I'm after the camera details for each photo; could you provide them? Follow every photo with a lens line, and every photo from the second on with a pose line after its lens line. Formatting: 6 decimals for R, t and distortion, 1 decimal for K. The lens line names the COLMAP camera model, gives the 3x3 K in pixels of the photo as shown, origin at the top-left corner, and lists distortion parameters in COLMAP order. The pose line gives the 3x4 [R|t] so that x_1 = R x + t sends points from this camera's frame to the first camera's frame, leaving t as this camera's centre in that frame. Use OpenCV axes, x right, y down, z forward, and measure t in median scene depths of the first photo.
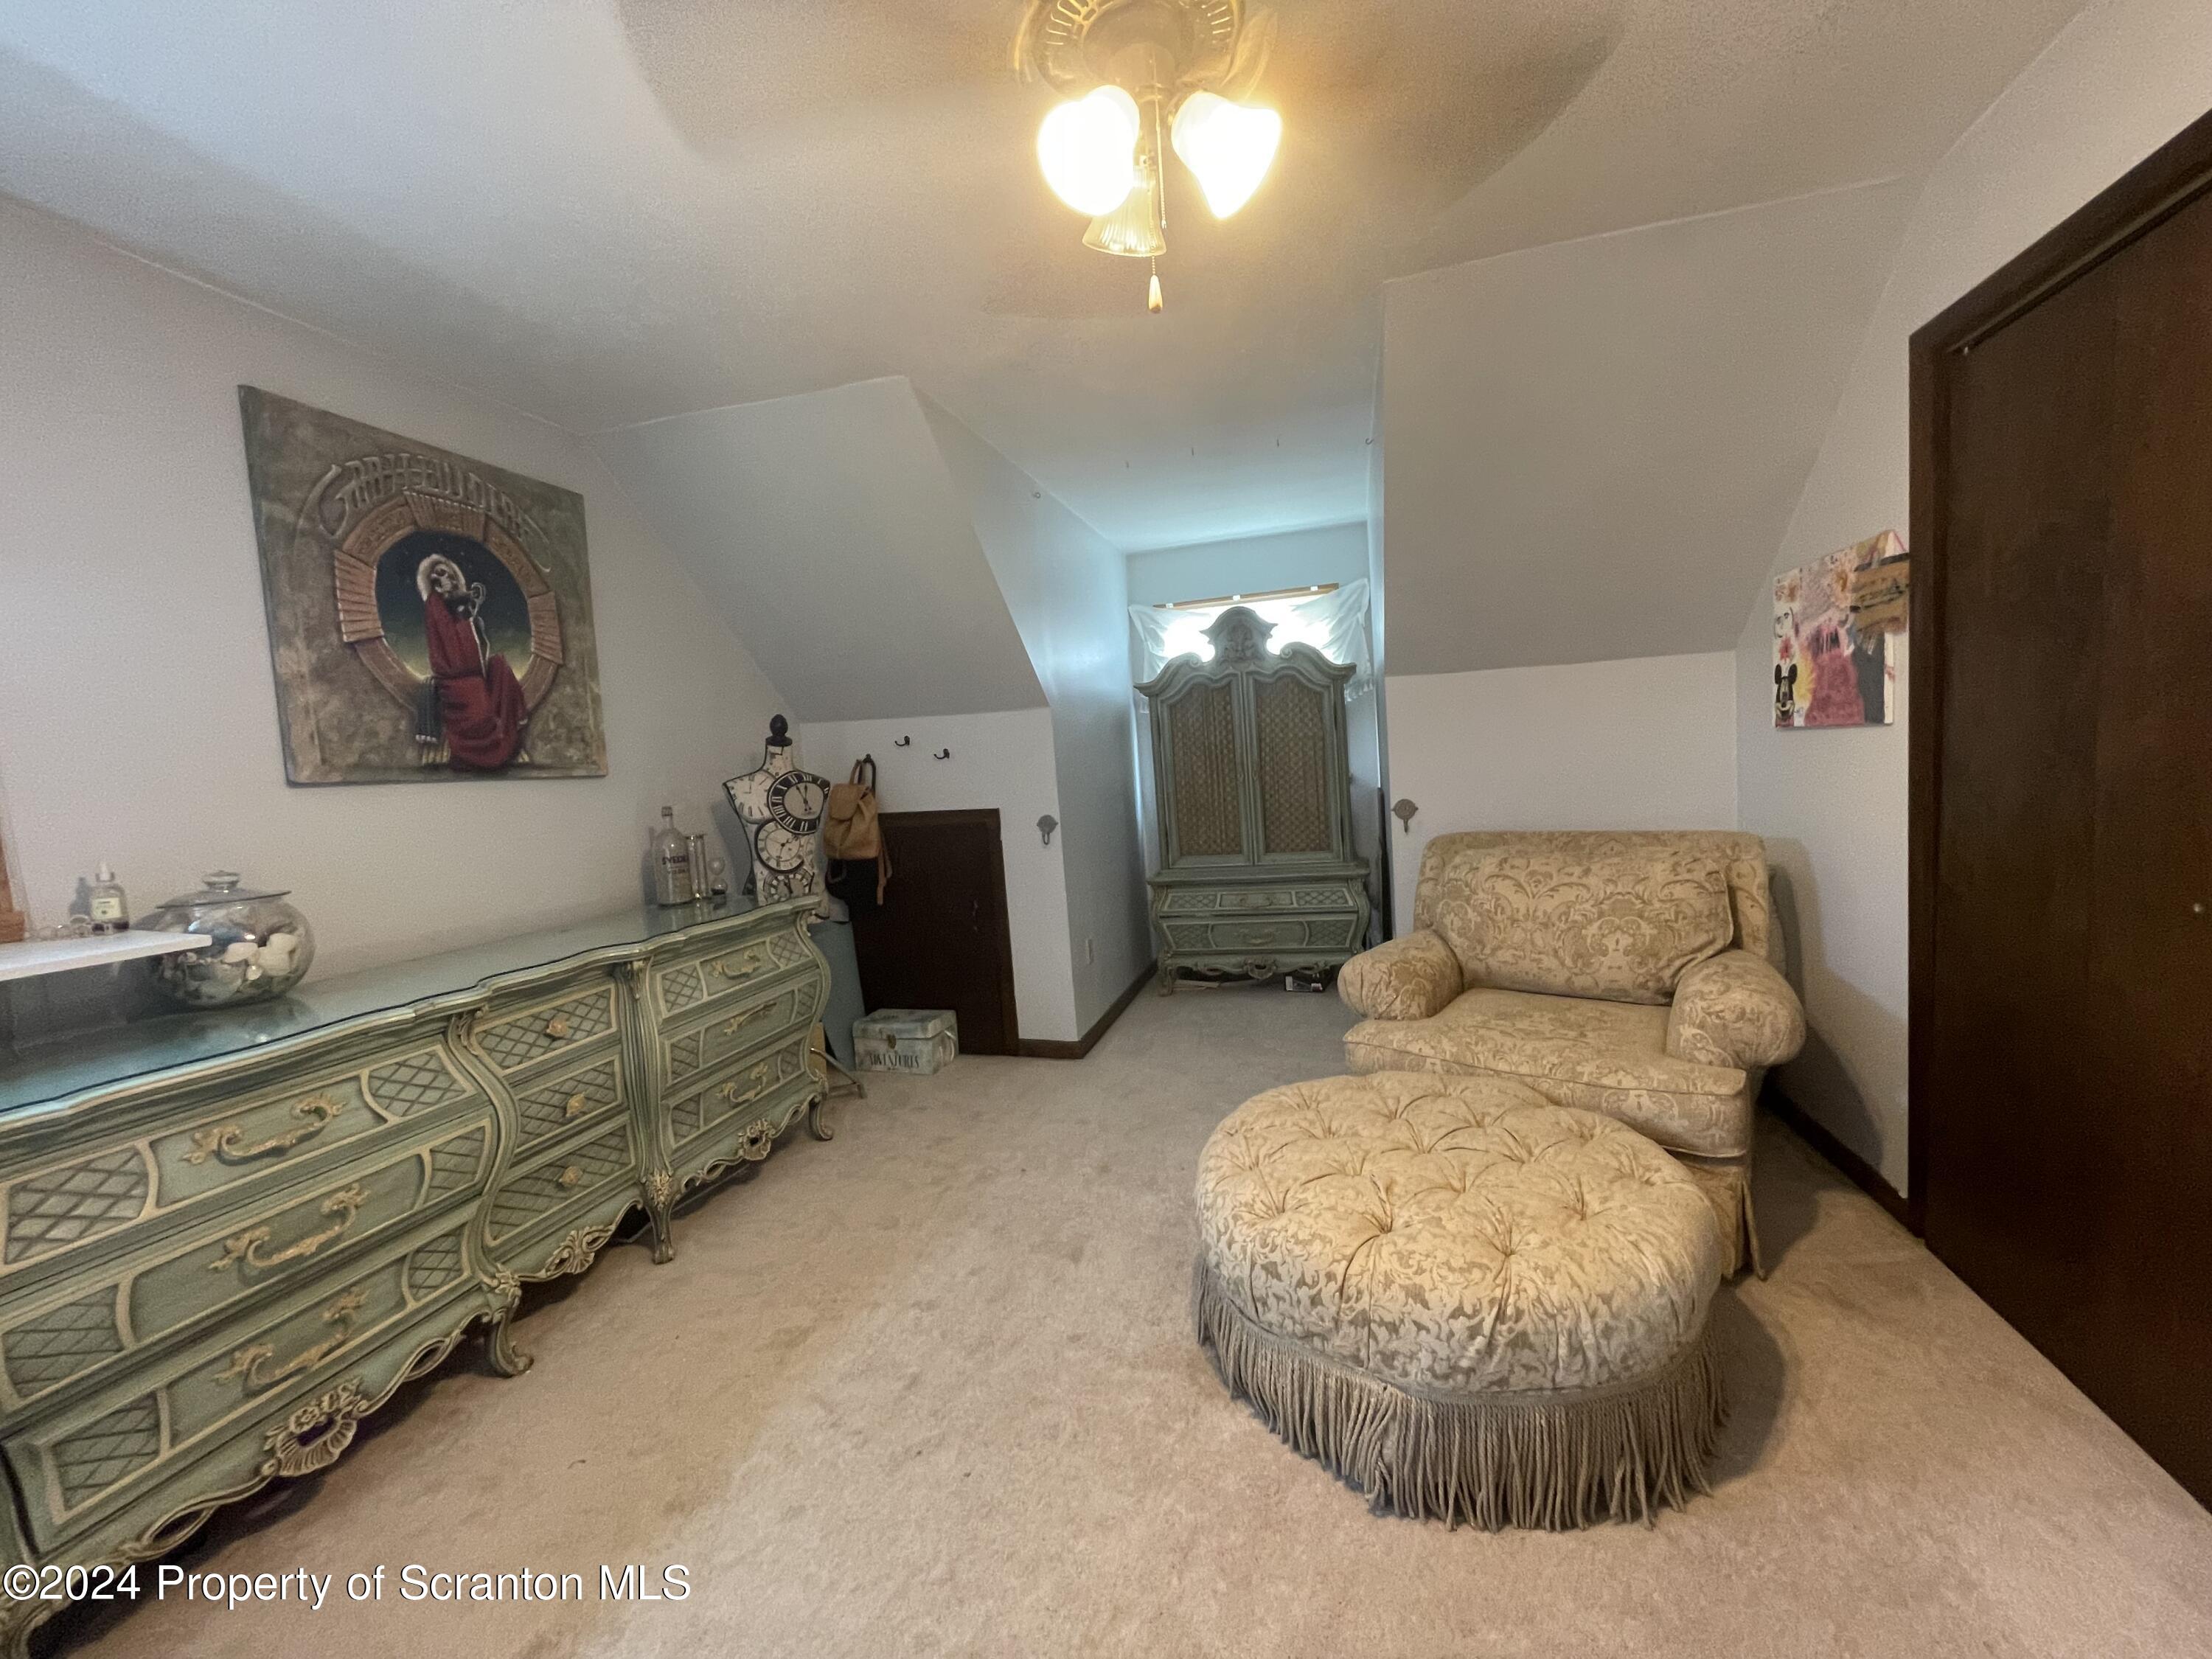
lens RADIAL K [[884.5, 0, 1118.4], [0, 884.5, 828.7], [0, 0, 1]] dist [0.001236, -0.000312]
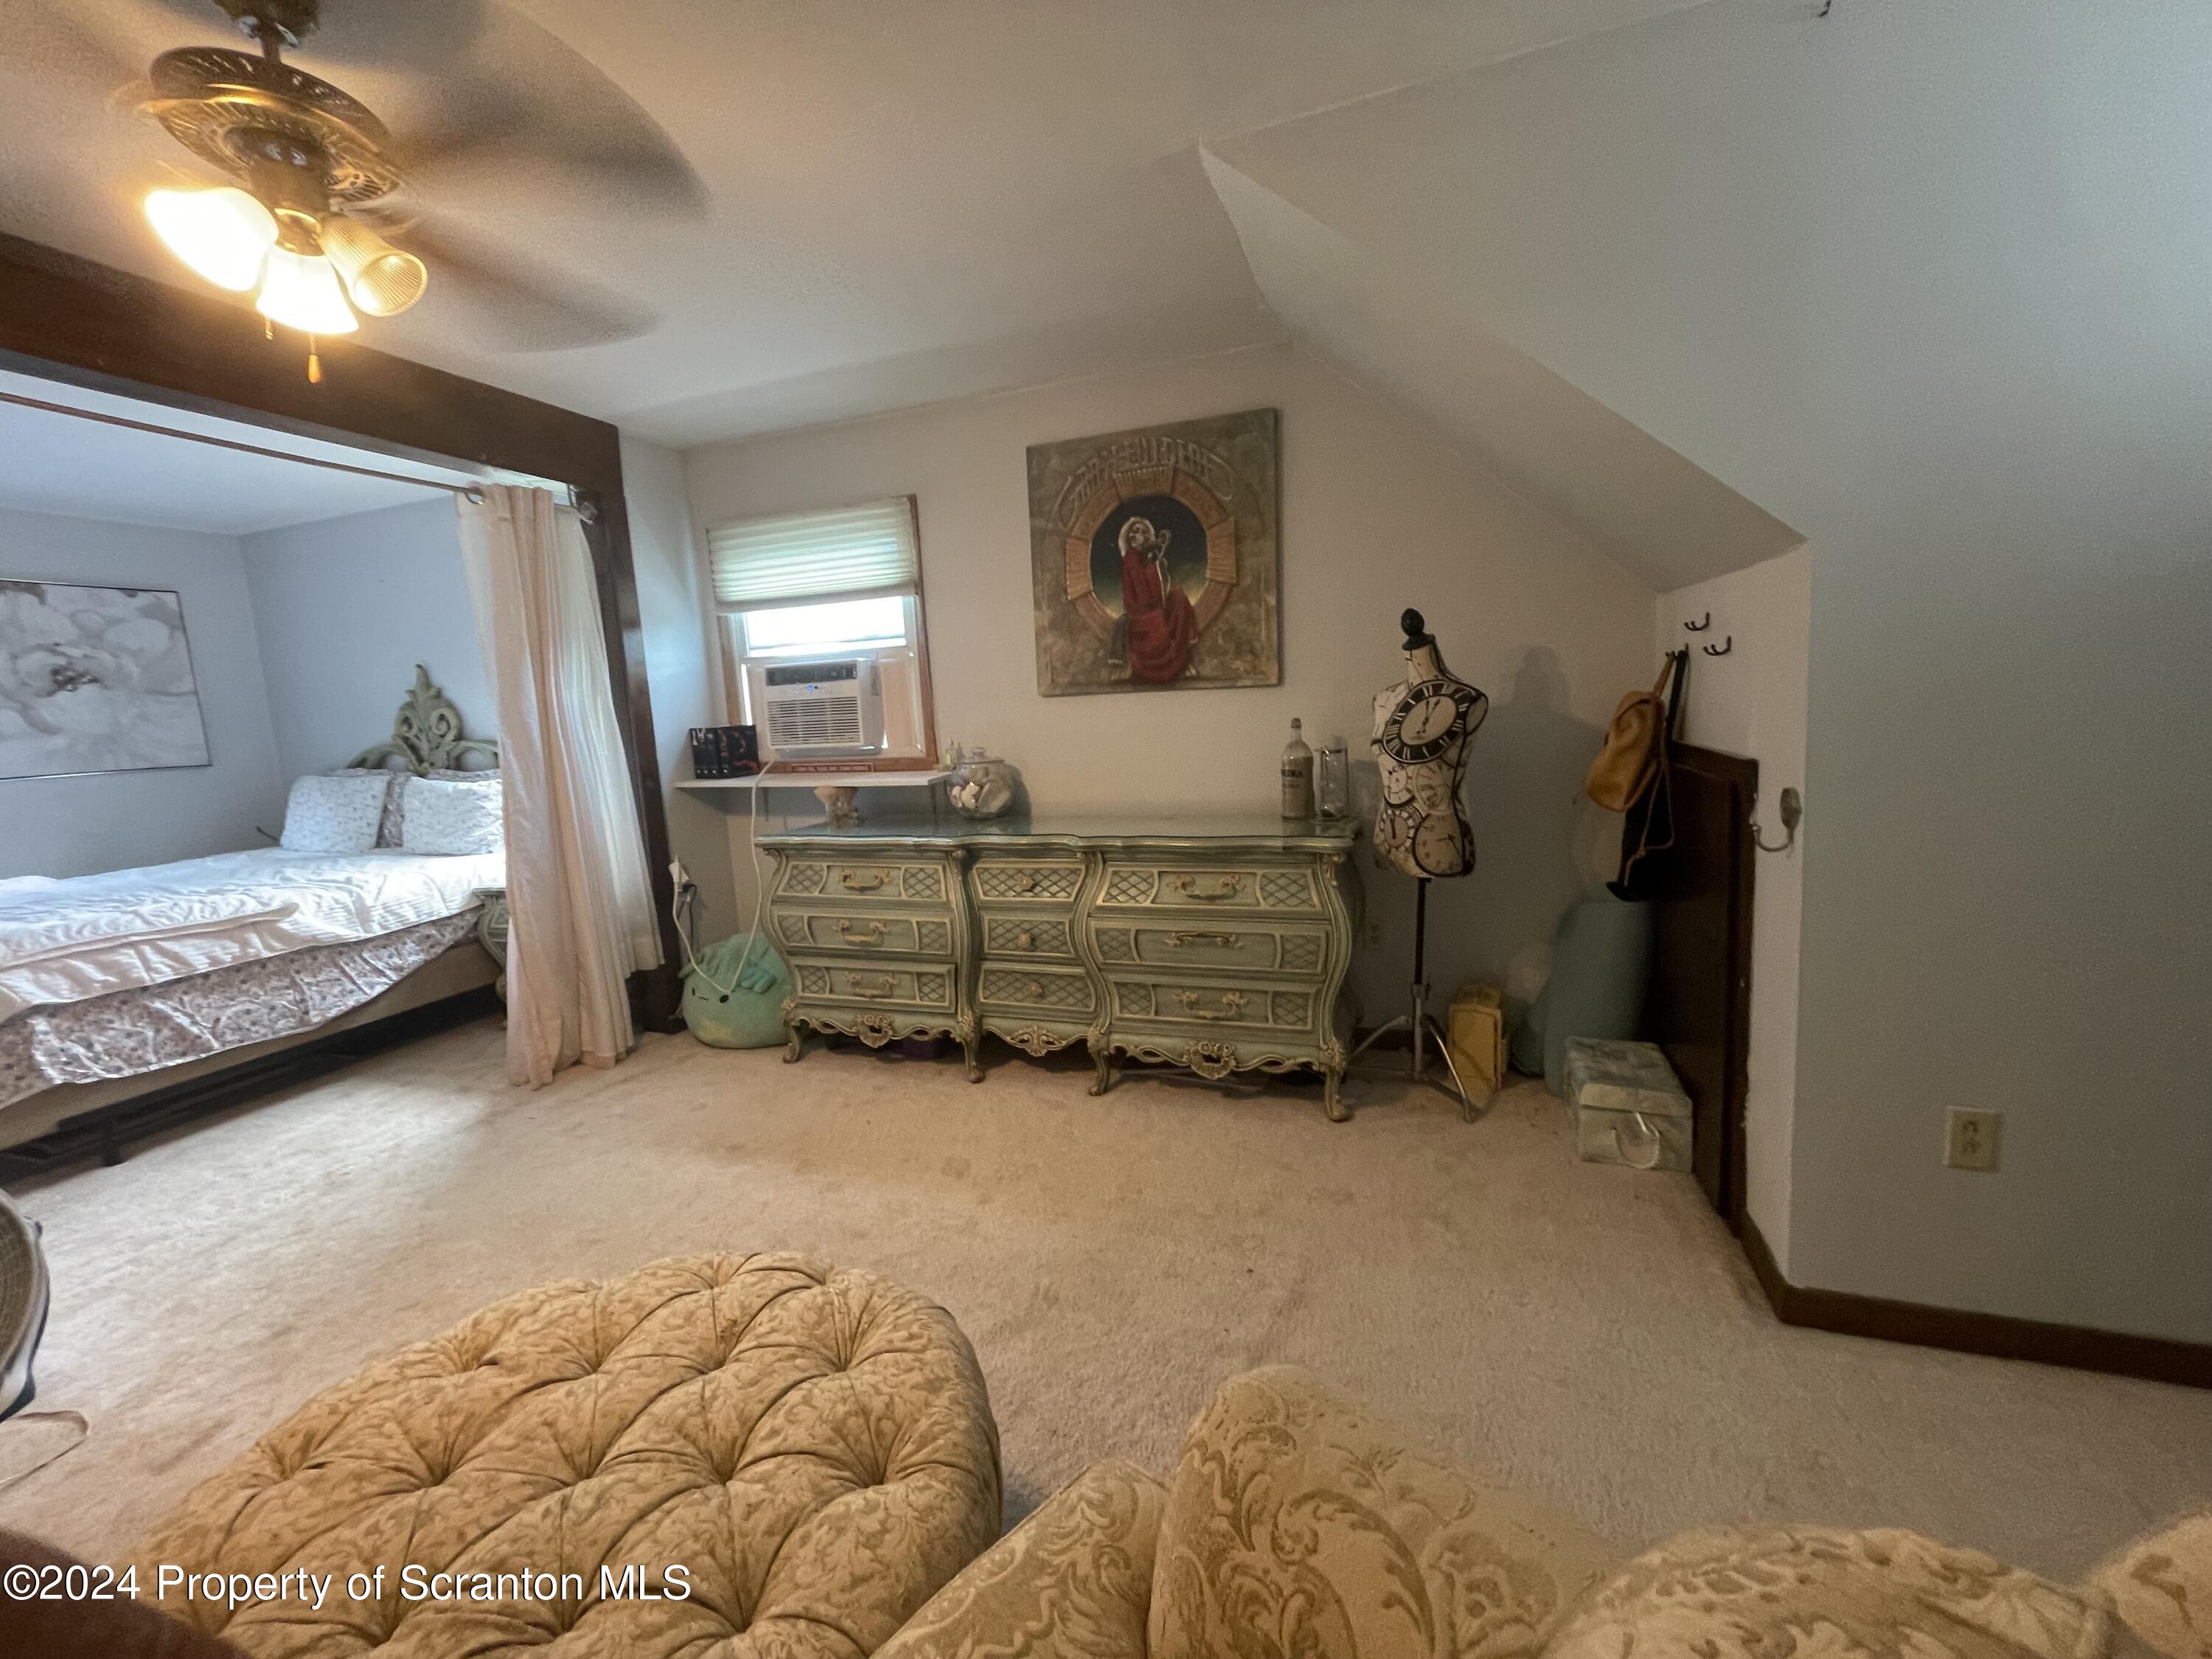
lens RADIAL K [[884.5, 0, 1113.5], [0, 884.5, 833.0], [0, 0, 1]] dist [0.001236, -0.000312]
pose [[-0.073072, 0.206333, -0.975750, 0.594974], [-0.020019, 0.977864, 0.208279, -0.122556], [0.997126, 0.034753, -0.067324, 1.054782]]
